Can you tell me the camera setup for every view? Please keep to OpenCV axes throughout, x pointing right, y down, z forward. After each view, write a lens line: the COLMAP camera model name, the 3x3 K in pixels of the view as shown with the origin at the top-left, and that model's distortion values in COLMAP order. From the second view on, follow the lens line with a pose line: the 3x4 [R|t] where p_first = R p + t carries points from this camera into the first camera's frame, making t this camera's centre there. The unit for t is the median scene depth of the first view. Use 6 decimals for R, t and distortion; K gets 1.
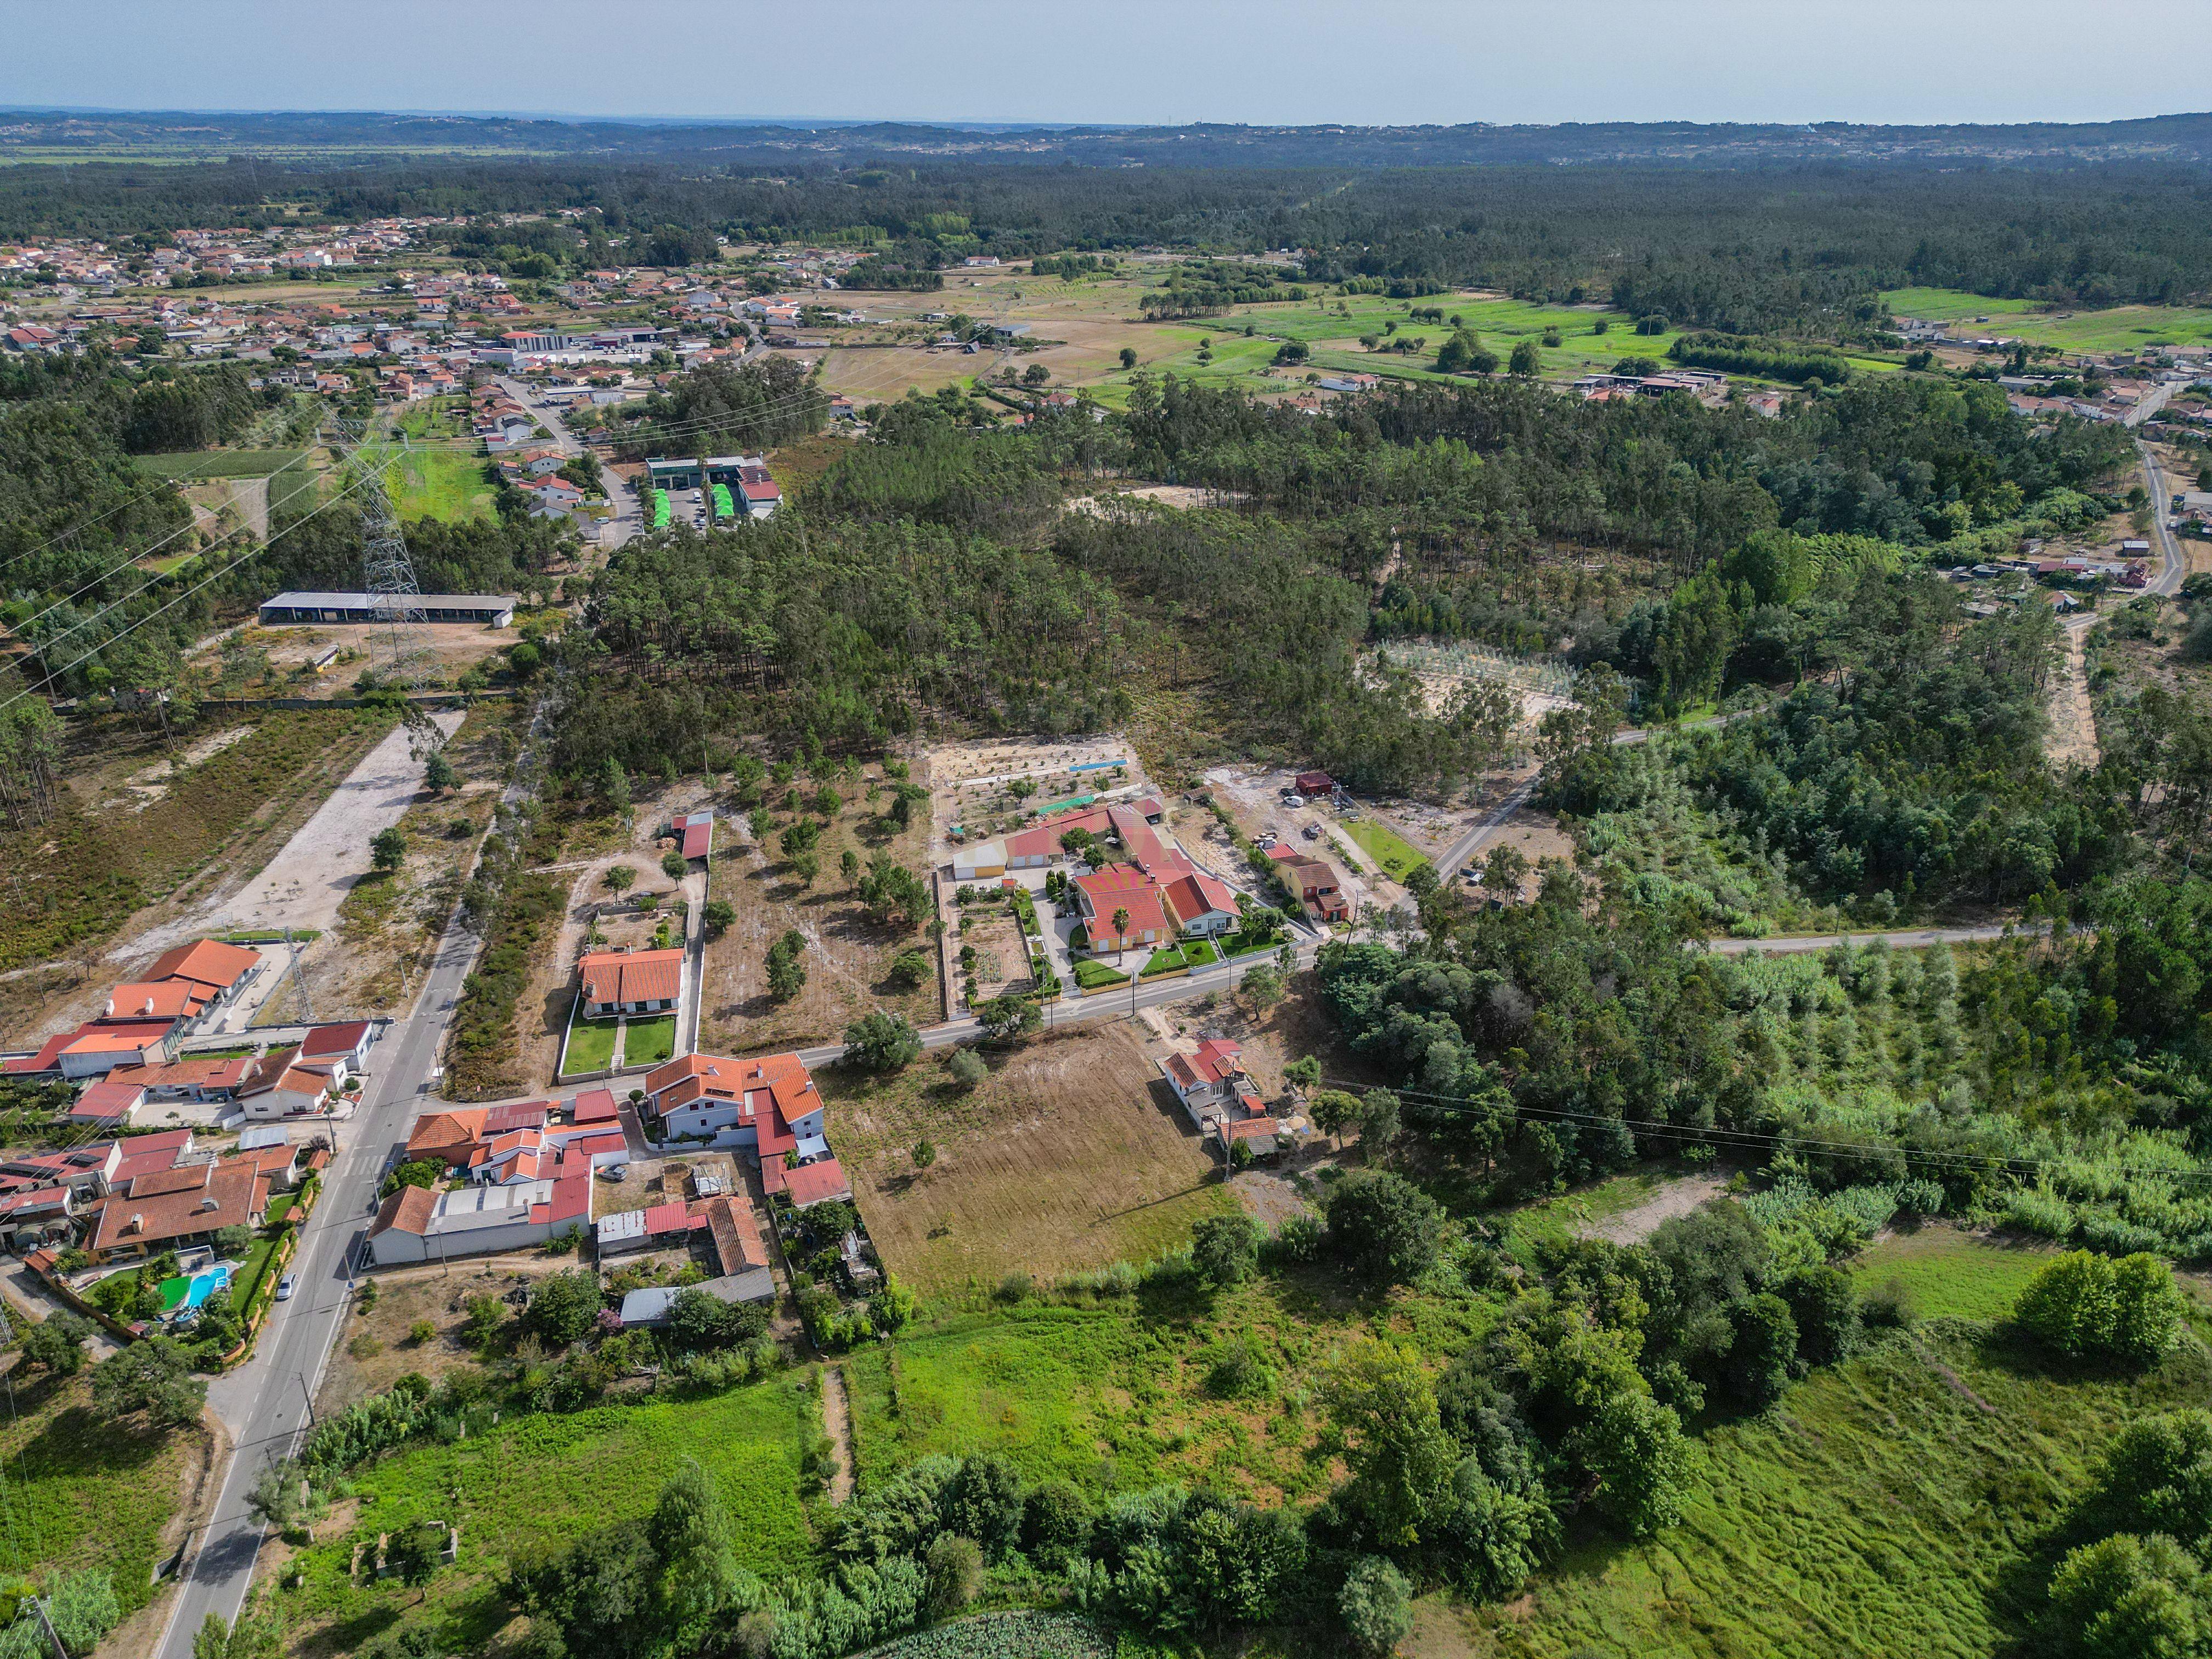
lens RADIAL K [[1545.3, 0, 1103.1], [0, 1545.3, 832.3], [0, 0, 1]] dist [0.067878, -0.058328]
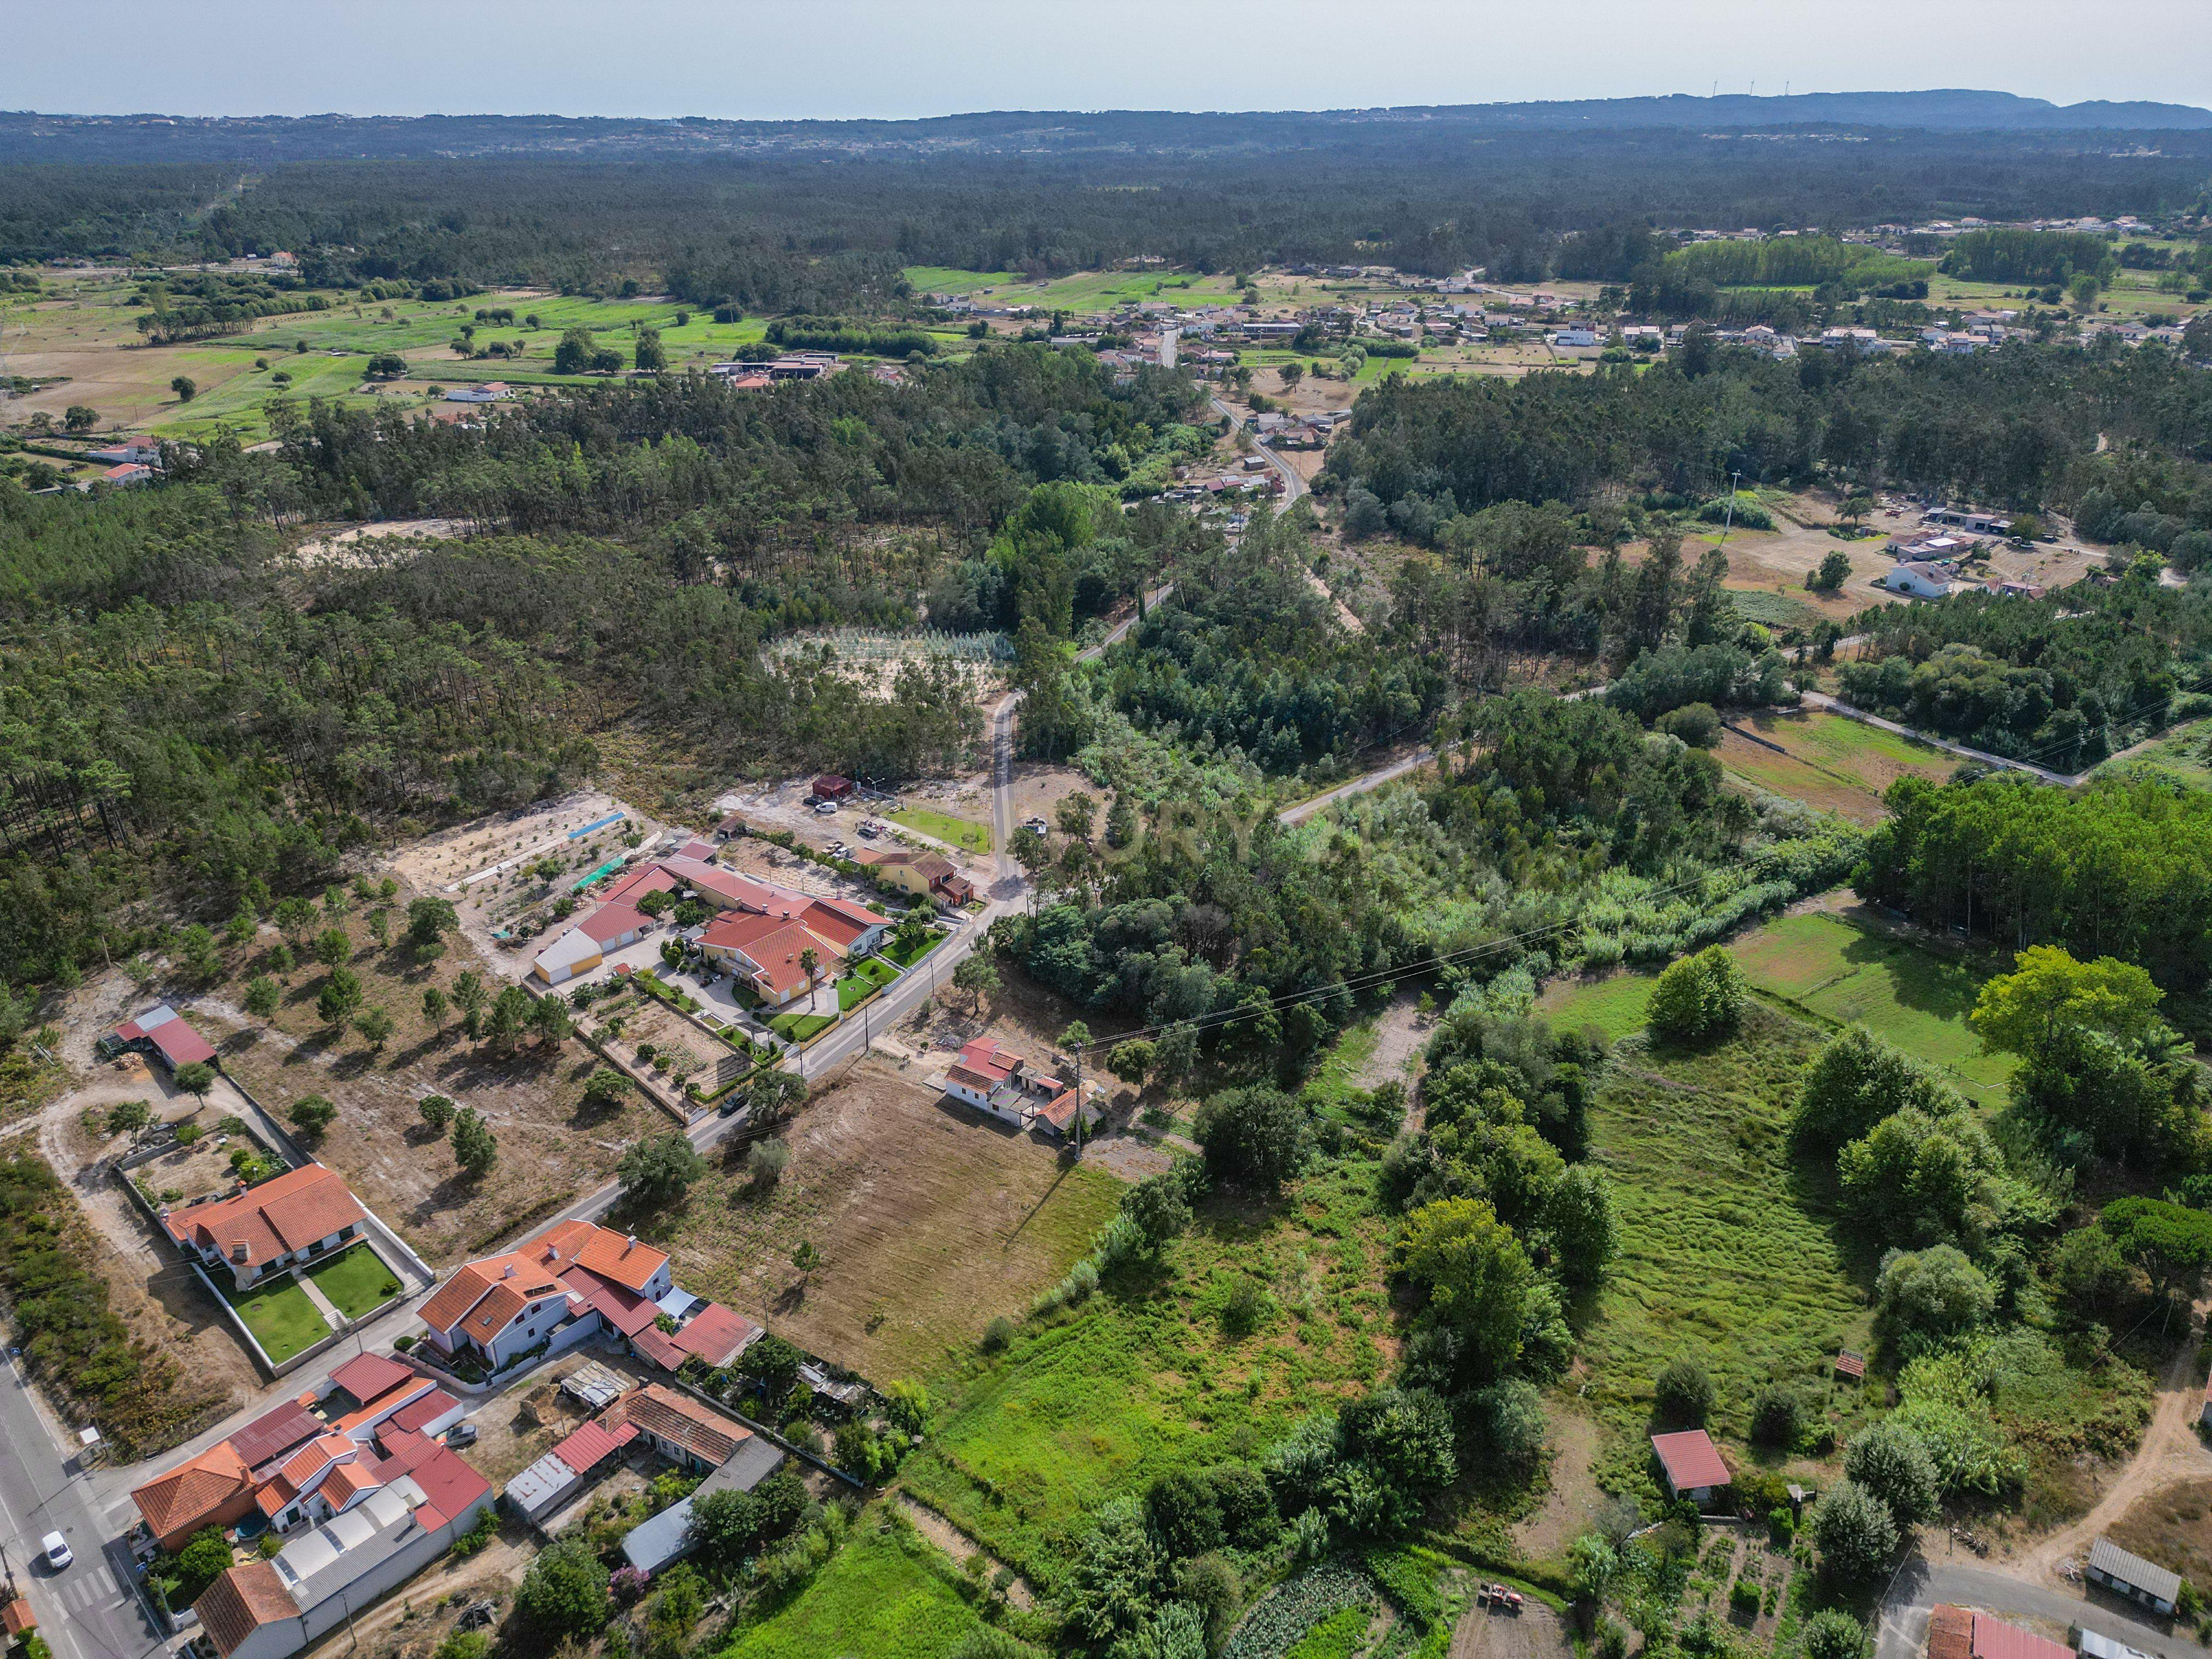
lens RADIAL K [[1545.3, 0, 1096.8], [0, 1545.3, 830.8], [0, 0, 1]] dist [0.067878, -0.058328]
pose [[0.800033, -0.253597, 0.543723, -0.290335], [0.252131, 0.964475, 0.078854, -0.042344], [-0.544405, 0.074004, 0.835552, 0.093919]]
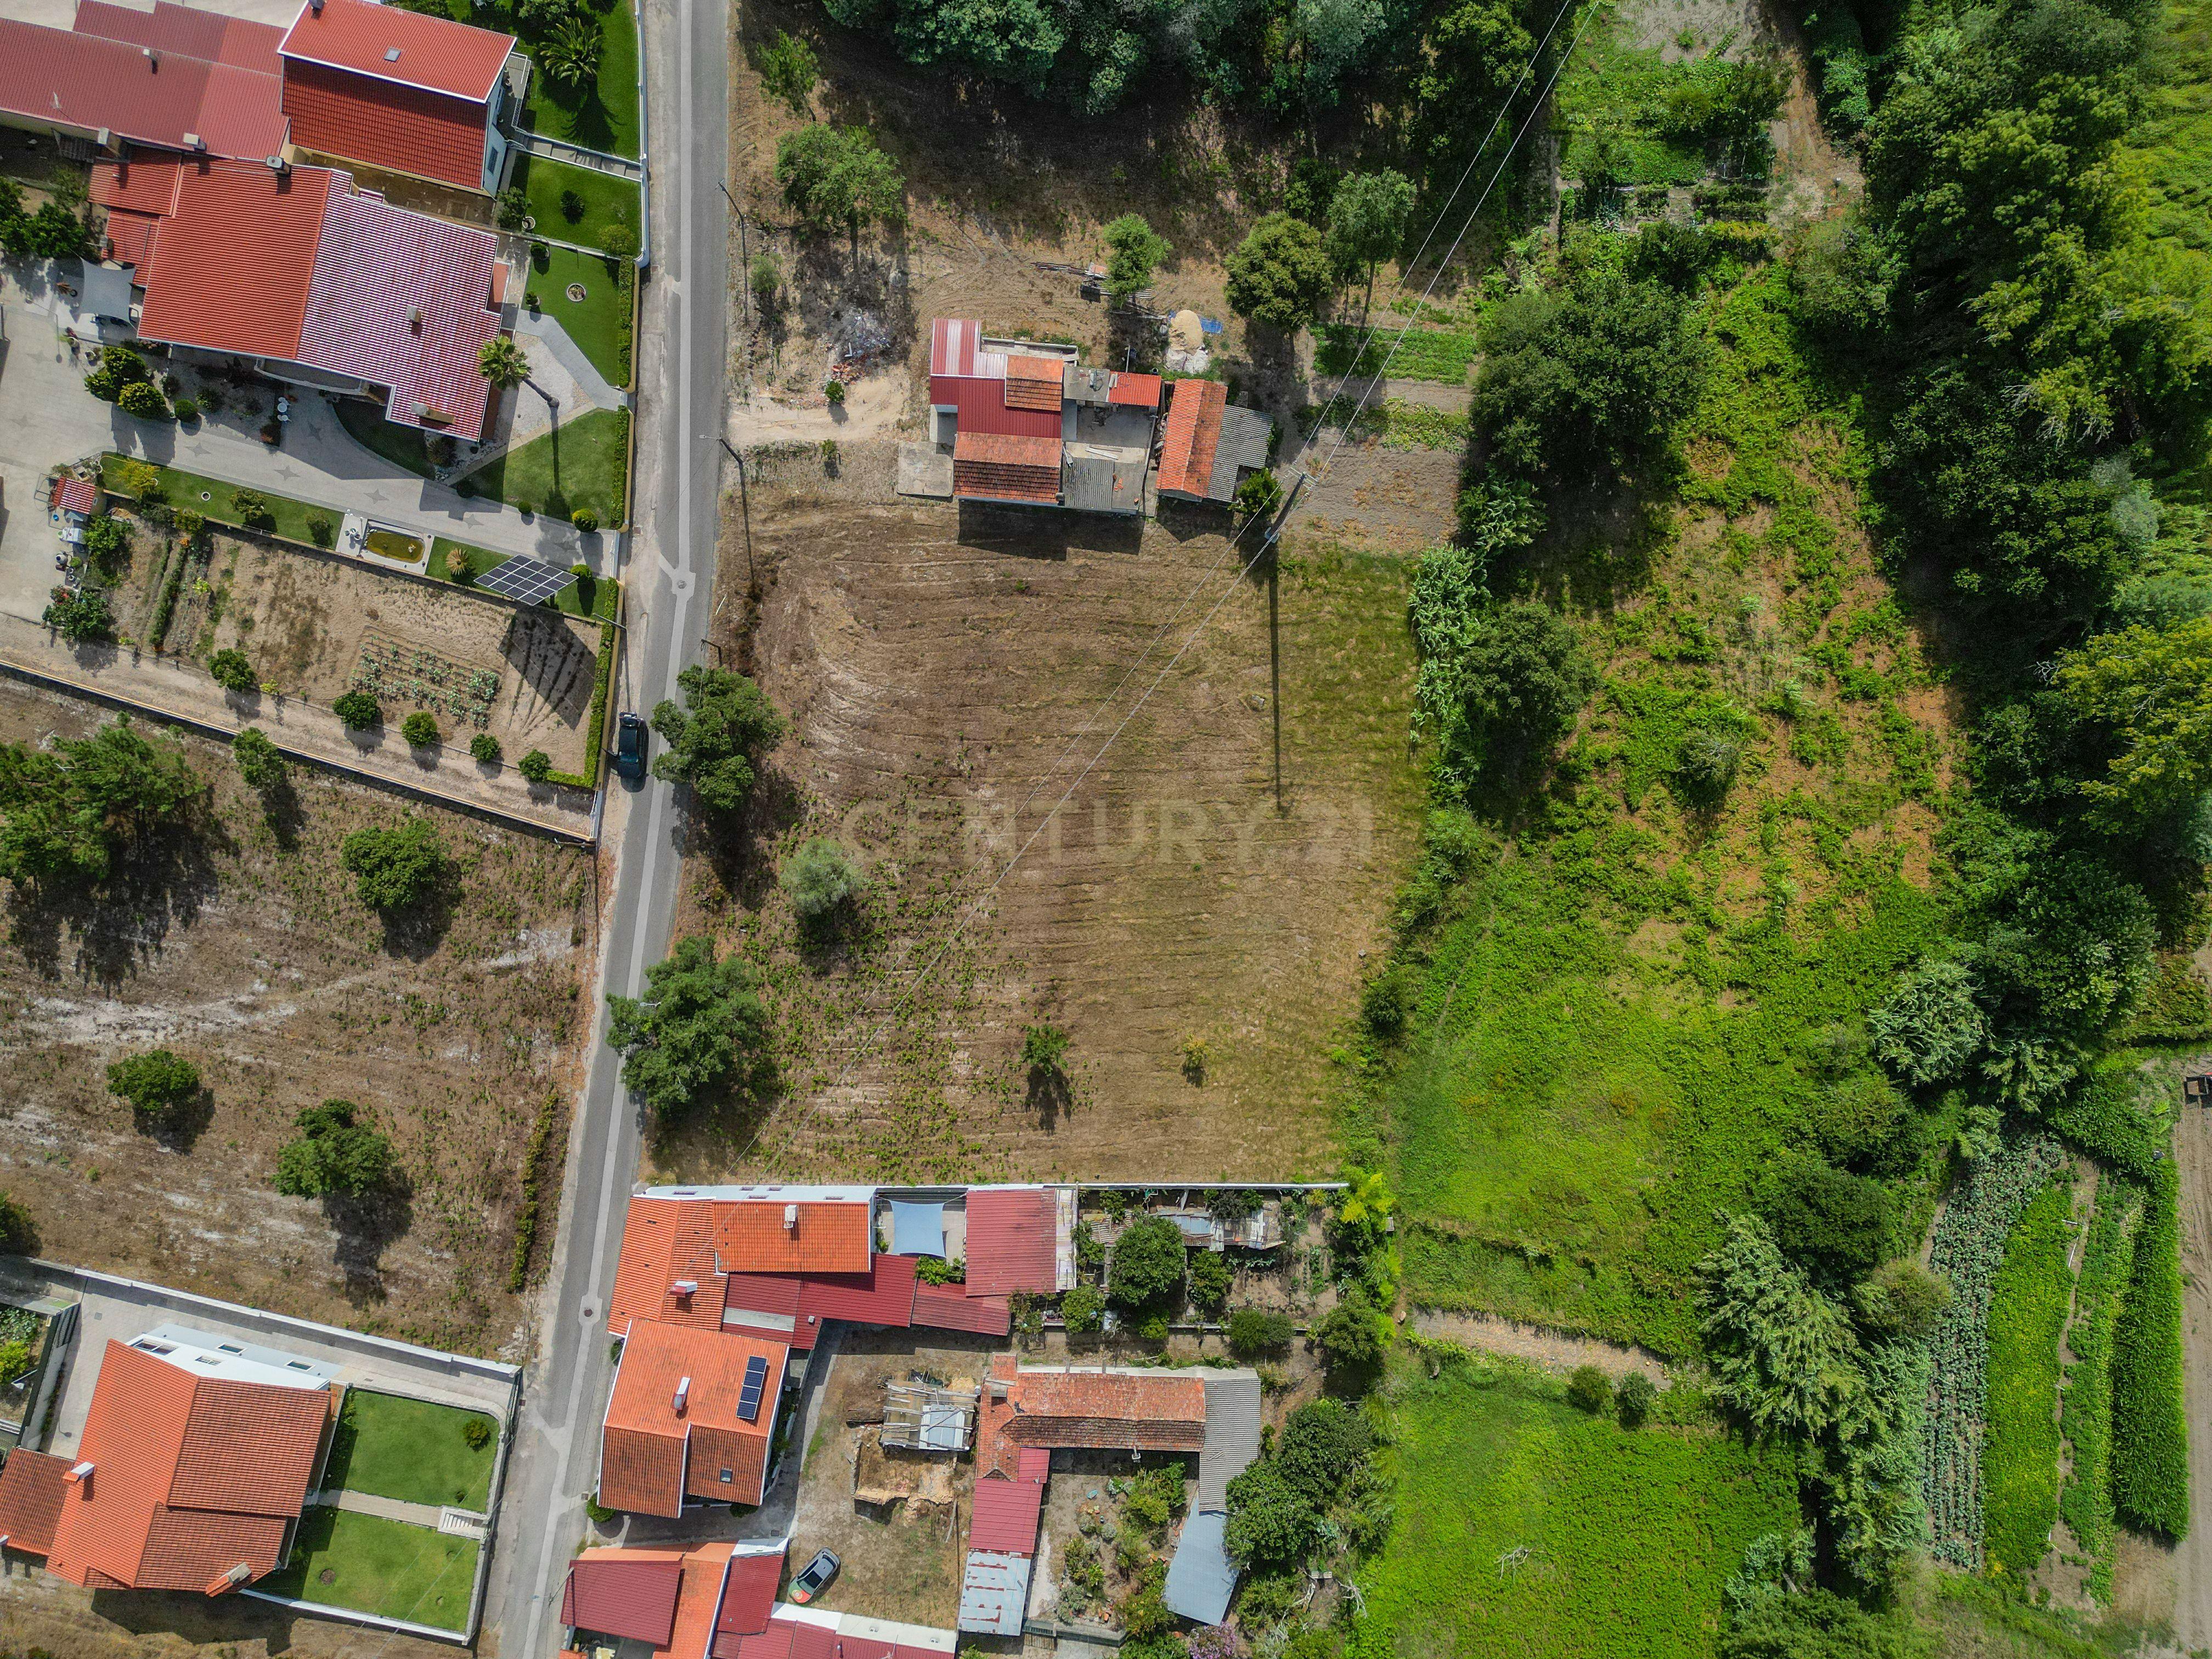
lens RADIAL K [[1704.7, 0, 1092.8], [0, 1704.7, 838.1], [0, 0, 1]] dist [0.043688, -0.000158]
pose [[0.419875, -0.907581, -0.001081, -0.030105], [0.374548, 0.172192, 0.911078, -0.233678], [-0.826691, -0.382944, 0.412232, 0.546392]]
